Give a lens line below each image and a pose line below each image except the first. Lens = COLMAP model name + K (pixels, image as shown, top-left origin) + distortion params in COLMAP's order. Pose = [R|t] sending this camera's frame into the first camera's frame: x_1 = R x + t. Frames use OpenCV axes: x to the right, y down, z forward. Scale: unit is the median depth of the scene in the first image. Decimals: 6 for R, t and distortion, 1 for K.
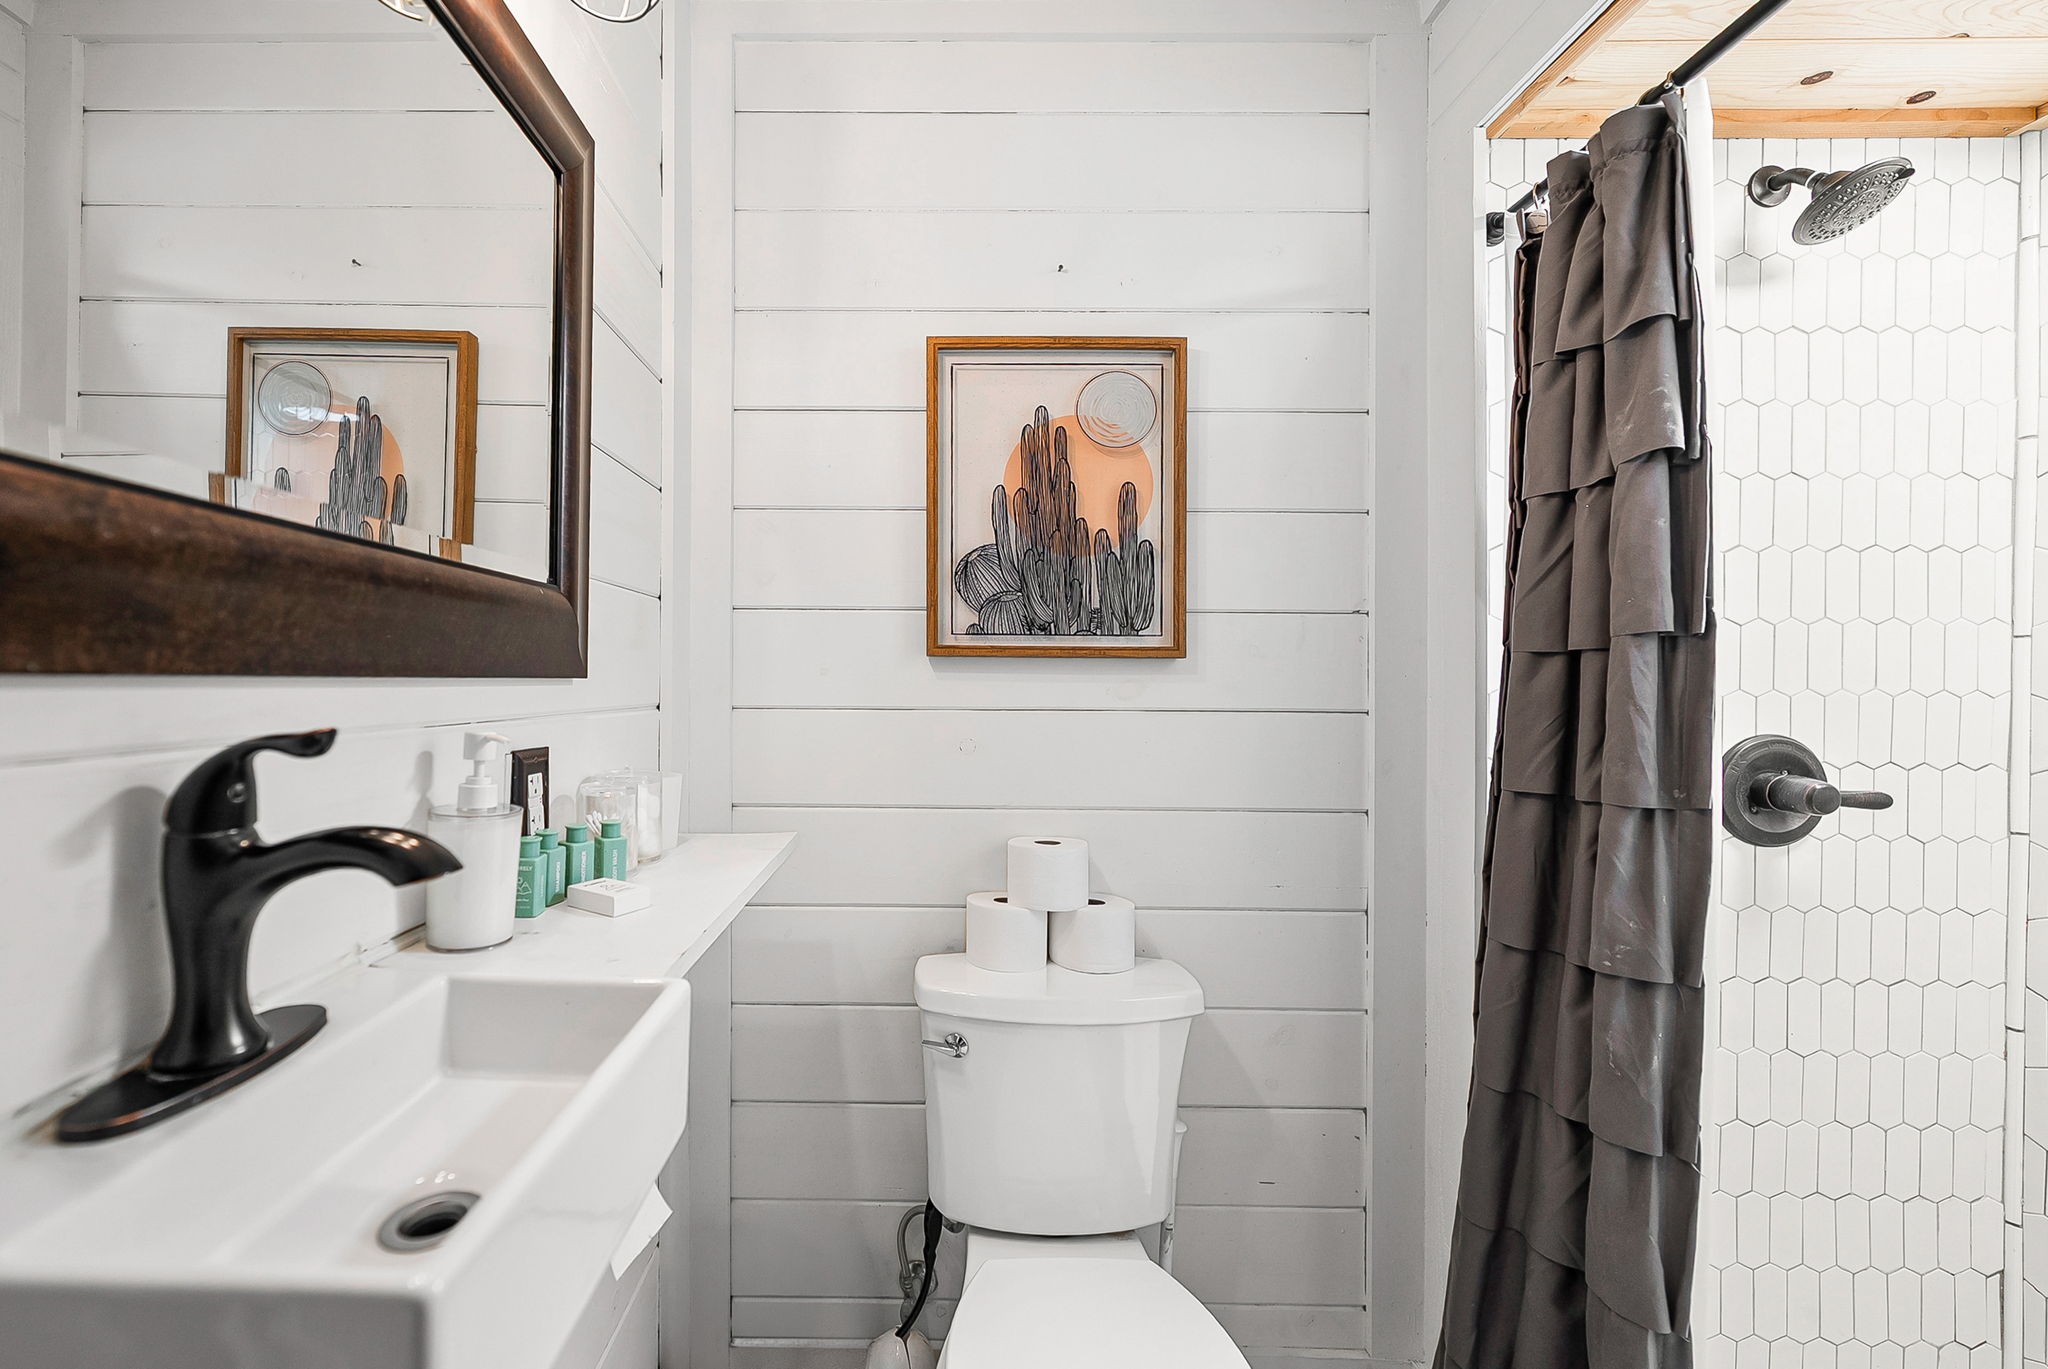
lens RADIAL K [[883.0, 0, 972.0], [0, 883.0, 672.3], [0, 0, 1]] dist [-0.004576, -0.001478]
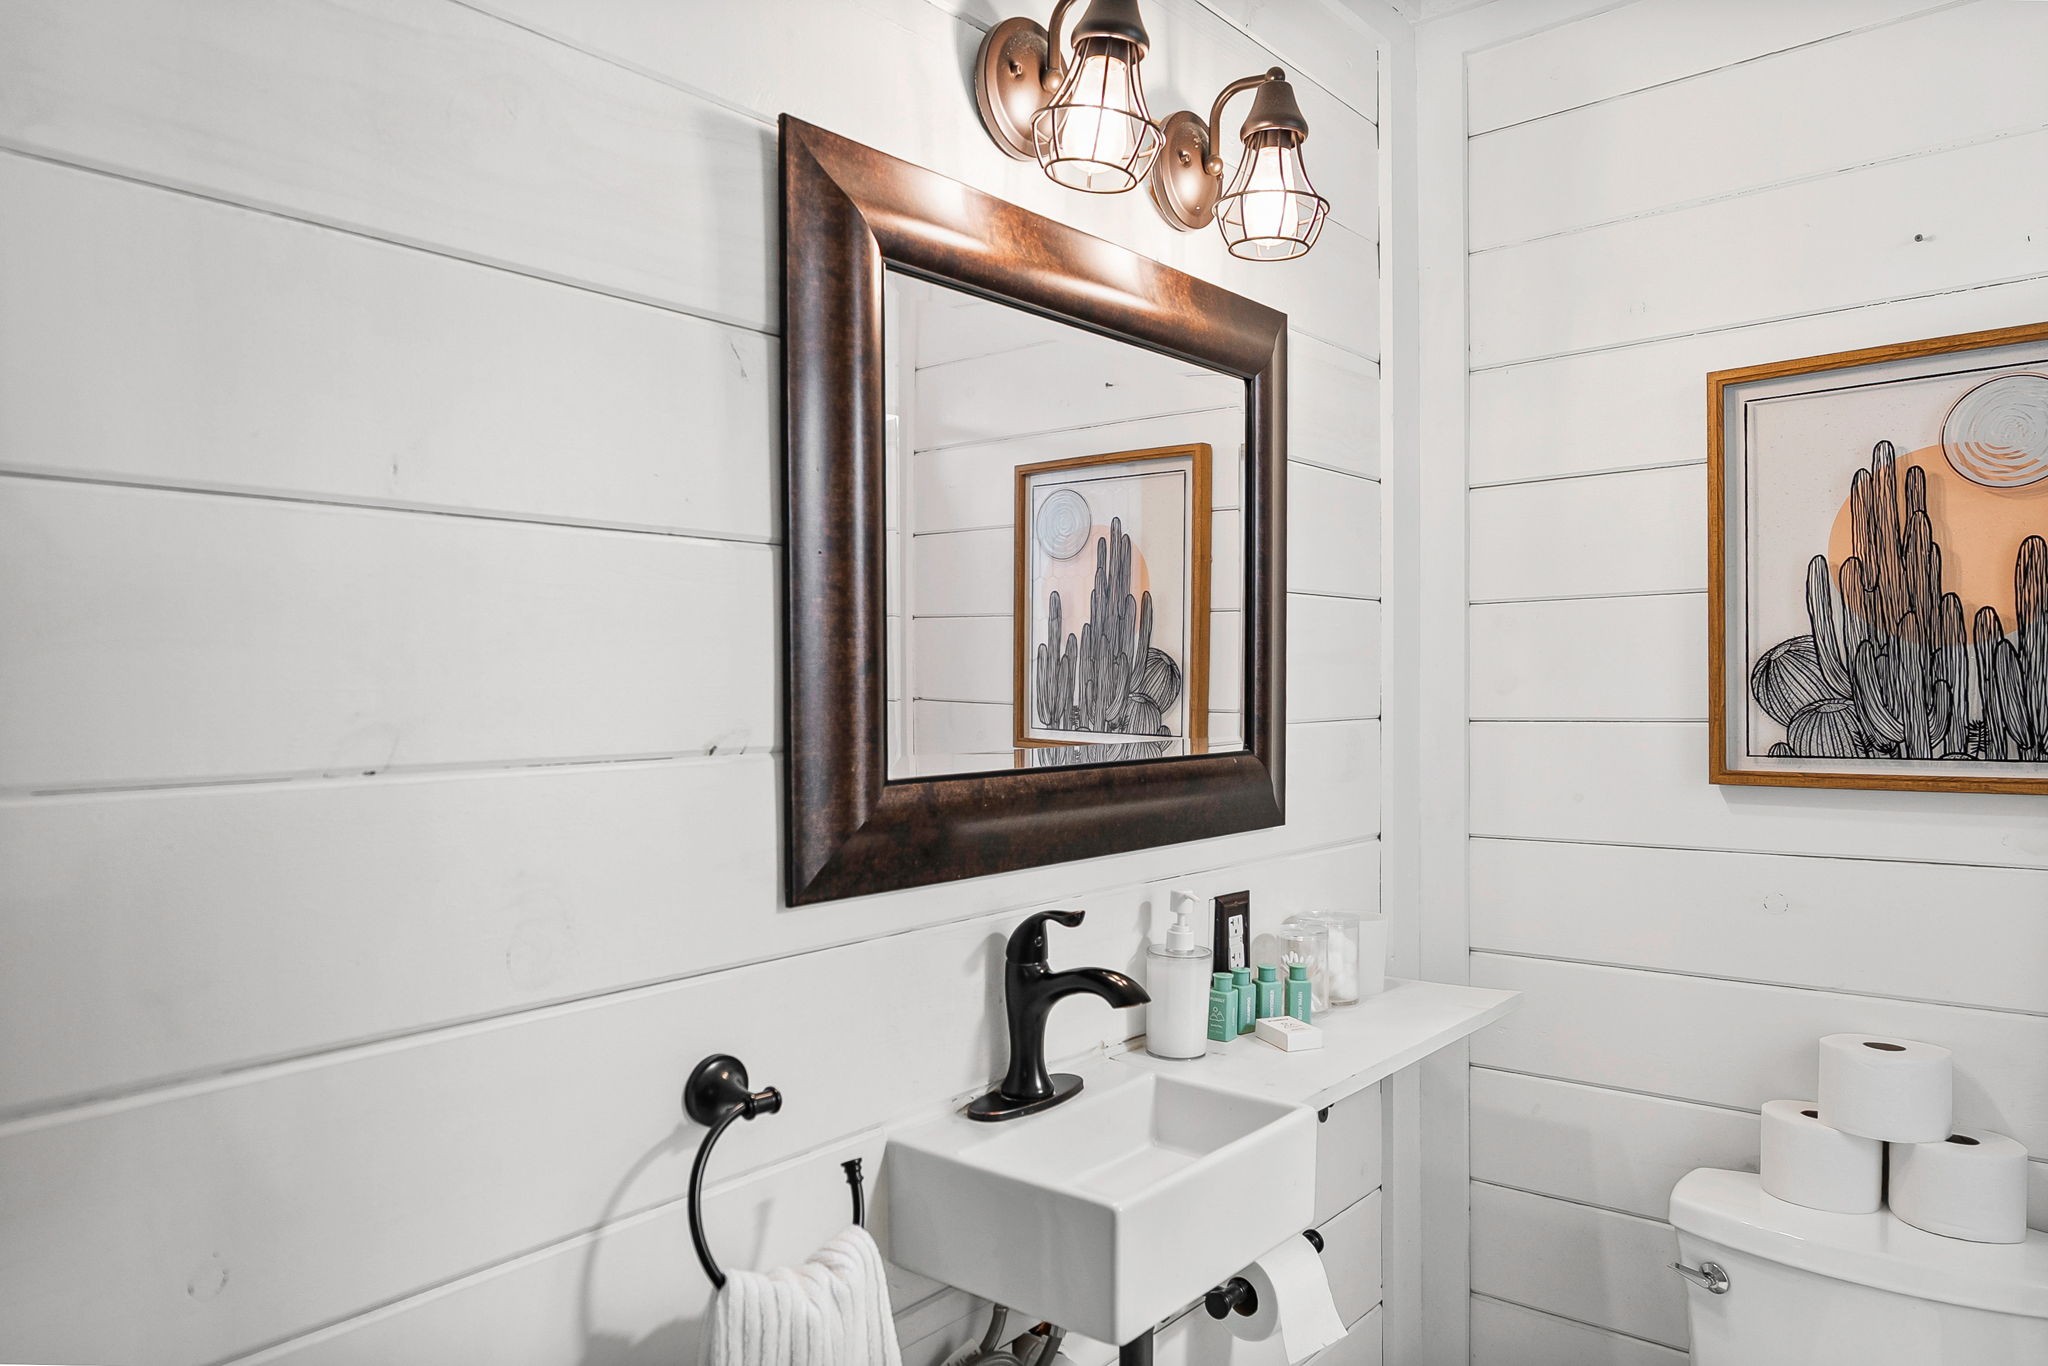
lens RADIAL K [[1380.0, 0, 1025.8], [0, 1380.0, 687.4], [0, 0, 1]] dist [-0.016444, 0.002509]
pose [[0.774235, -0.012936, -0.632766, 0.261569], [0.008391, 0.999913, -0.010174, -0.101292], [0.632843, 0.002567, 0.774276, -0.337048]]
